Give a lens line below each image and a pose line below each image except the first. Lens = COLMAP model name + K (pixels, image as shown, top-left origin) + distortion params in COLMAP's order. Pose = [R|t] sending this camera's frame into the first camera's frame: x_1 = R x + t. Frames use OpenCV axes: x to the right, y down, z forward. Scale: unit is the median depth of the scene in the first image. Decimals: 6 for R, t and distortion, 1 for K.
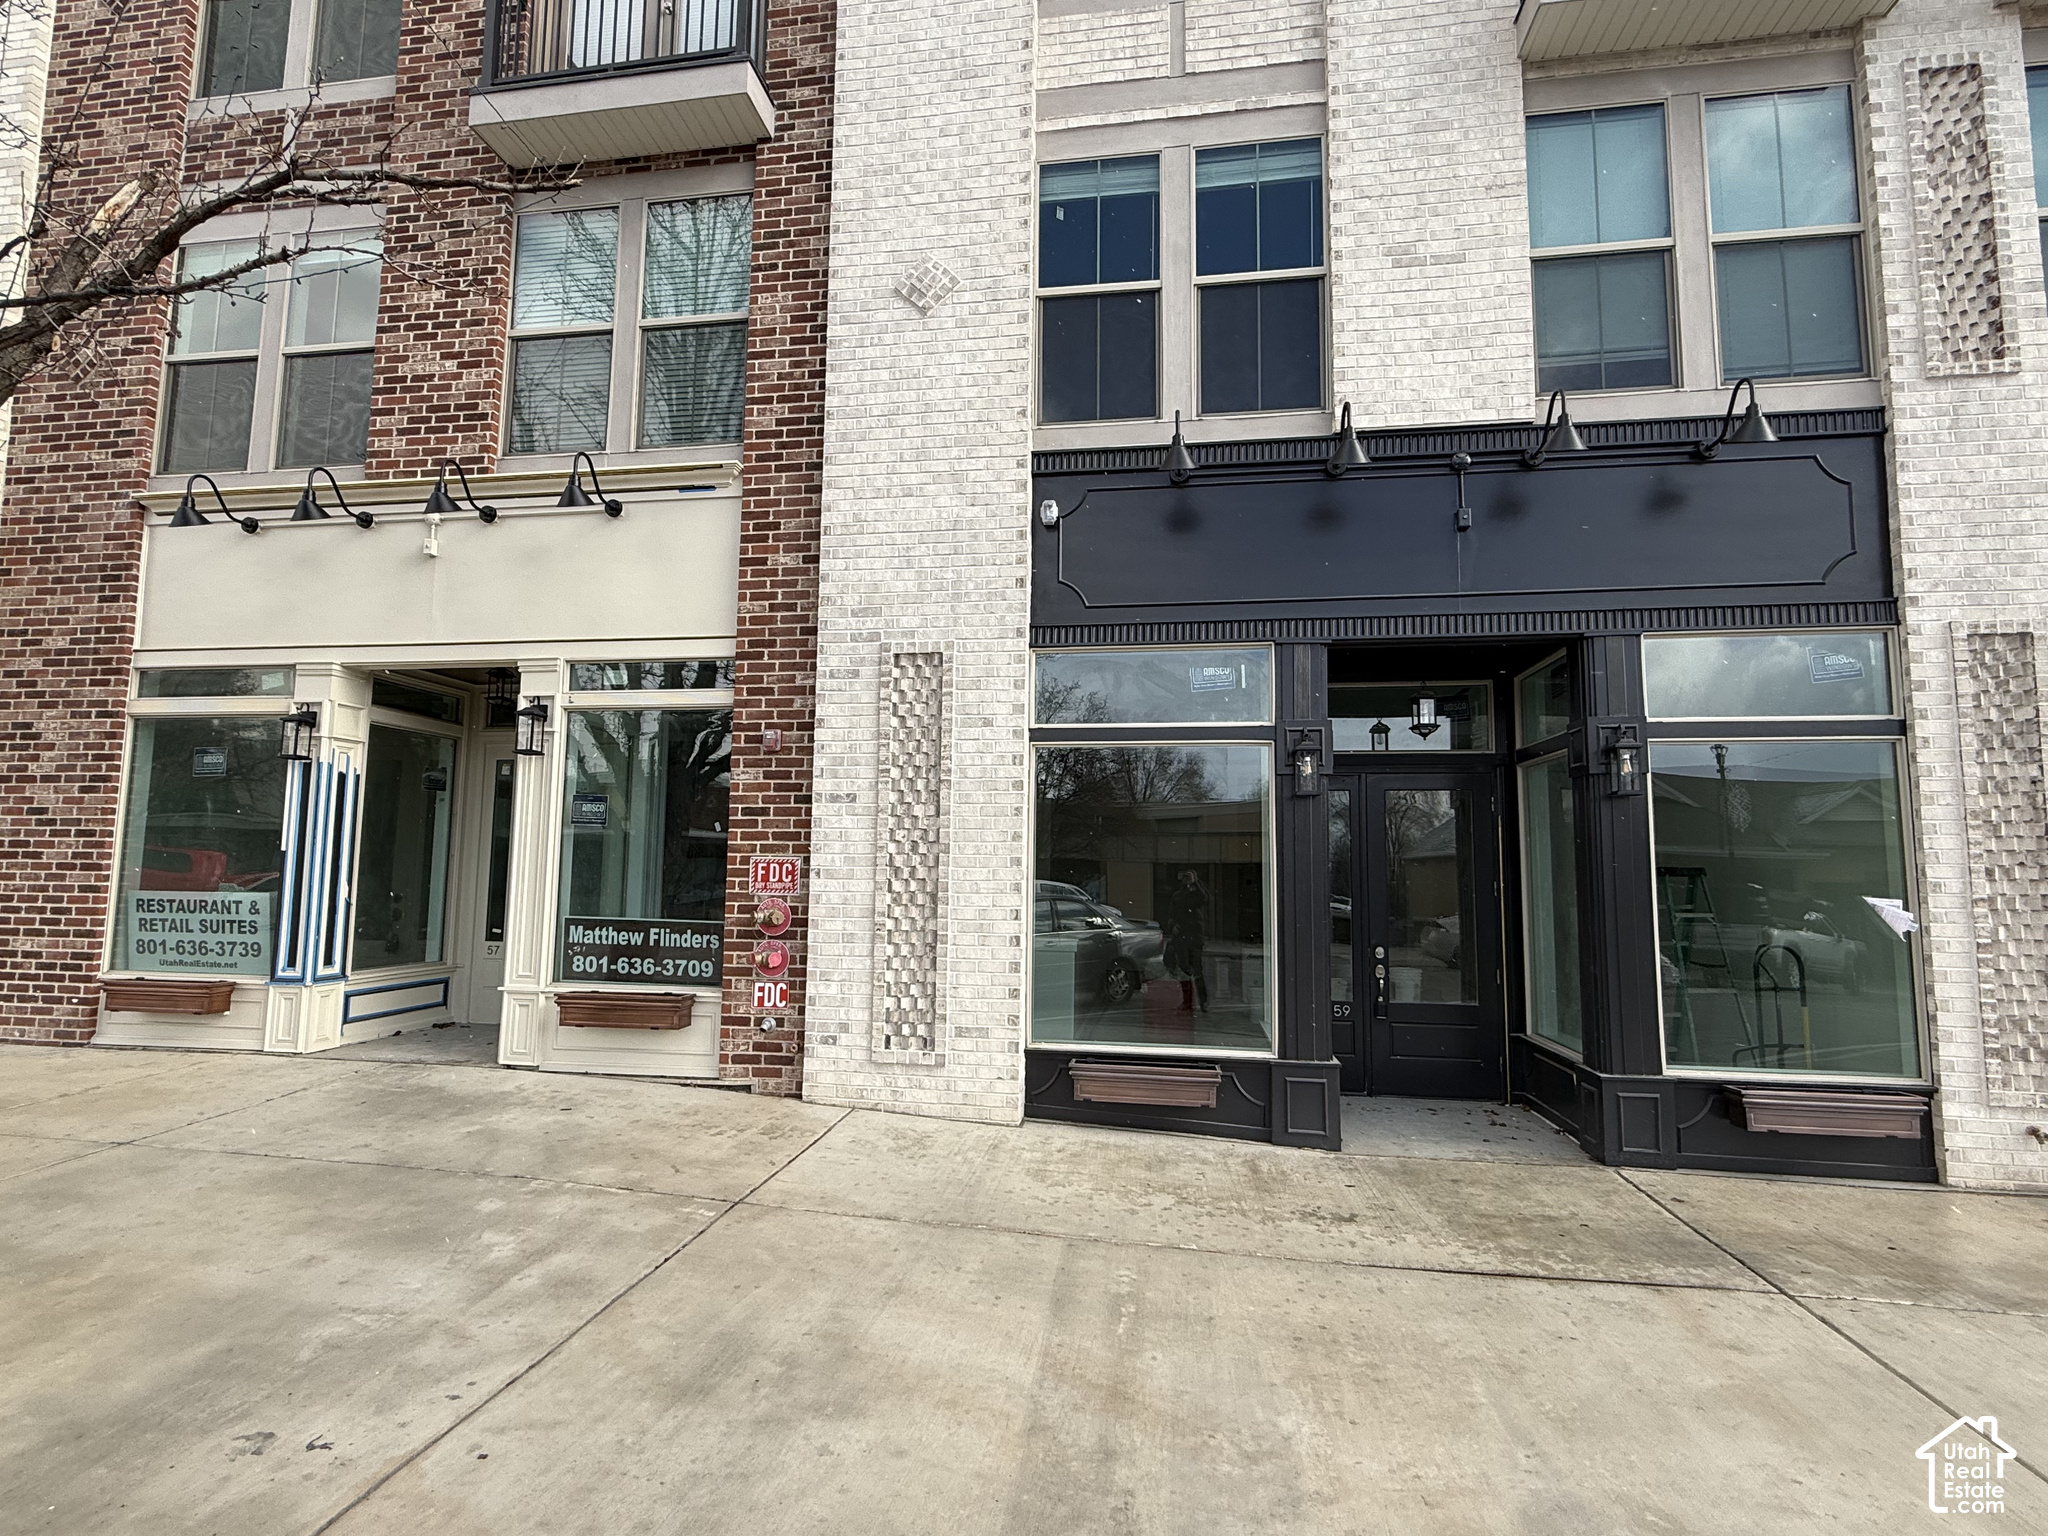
lens RADIAL K [[1017.9, 0, 1028.5], [0, 1017.9, 773.1], [0, 0, 1]] dist [0.001486, -0.001358]
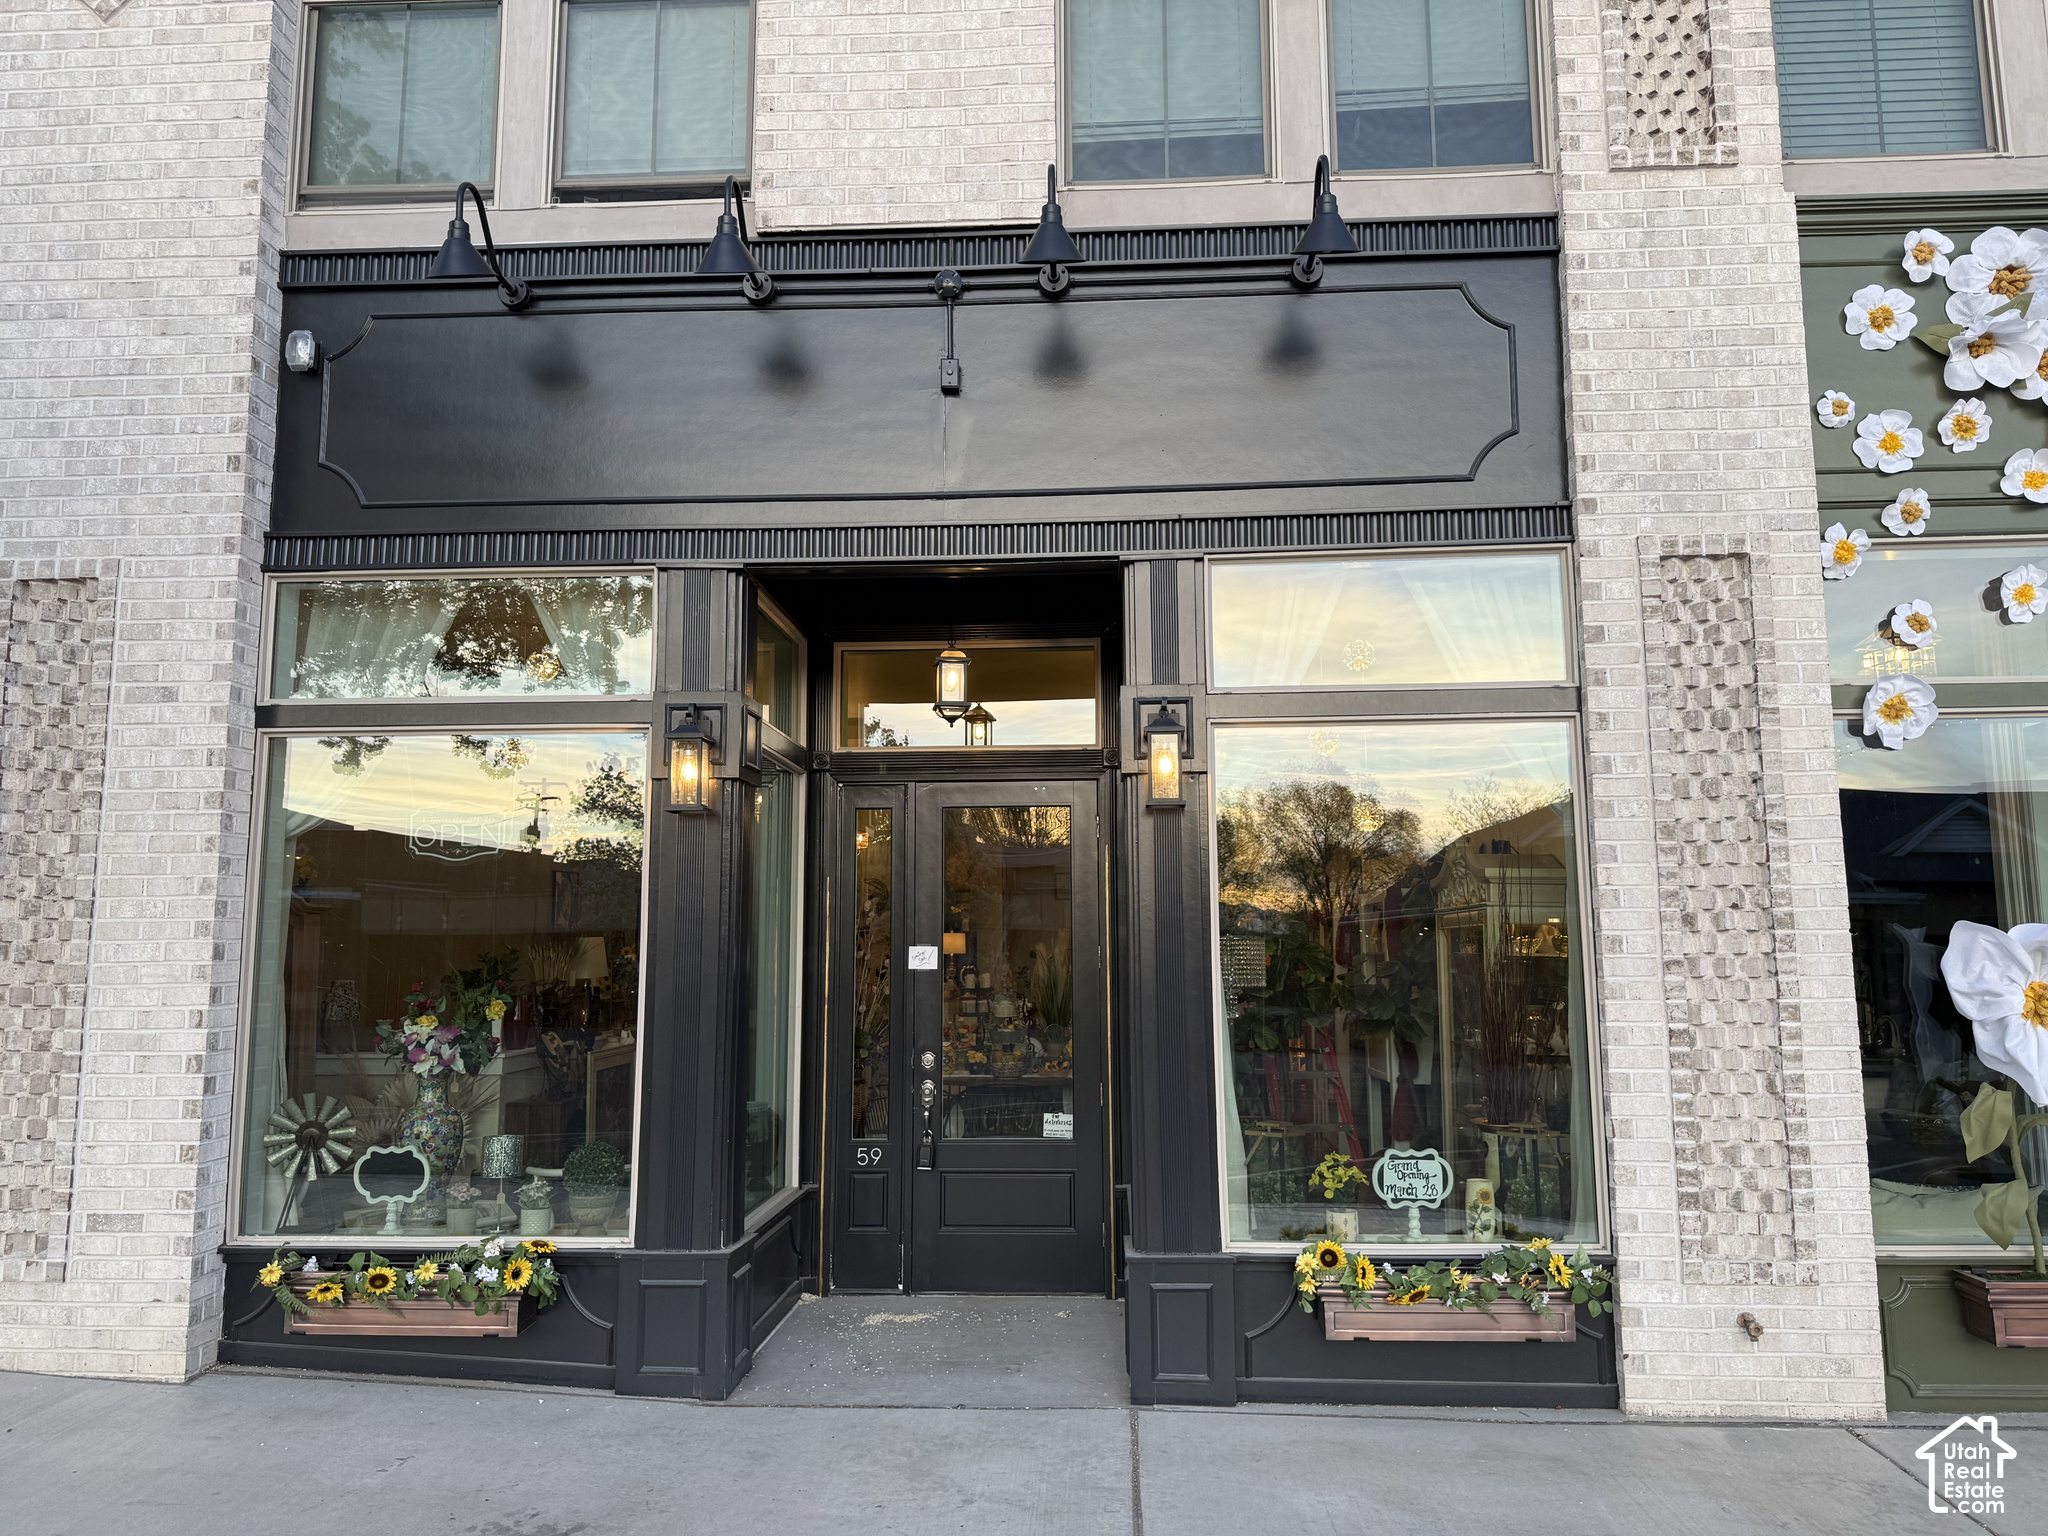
lens RADIAL K [[1431.1, 0, 1036.0], [0, 1431.1, 772.6], [0, 0, 1]] dist [0.013709, -0.013627]
pose [[0.994352, -0.005094, 0.106007, 0.380079], [0.007694, 0.999679, -0.024133, 0.019765], [-0.105850, 0.024813, 0.994072, 0.115807]]
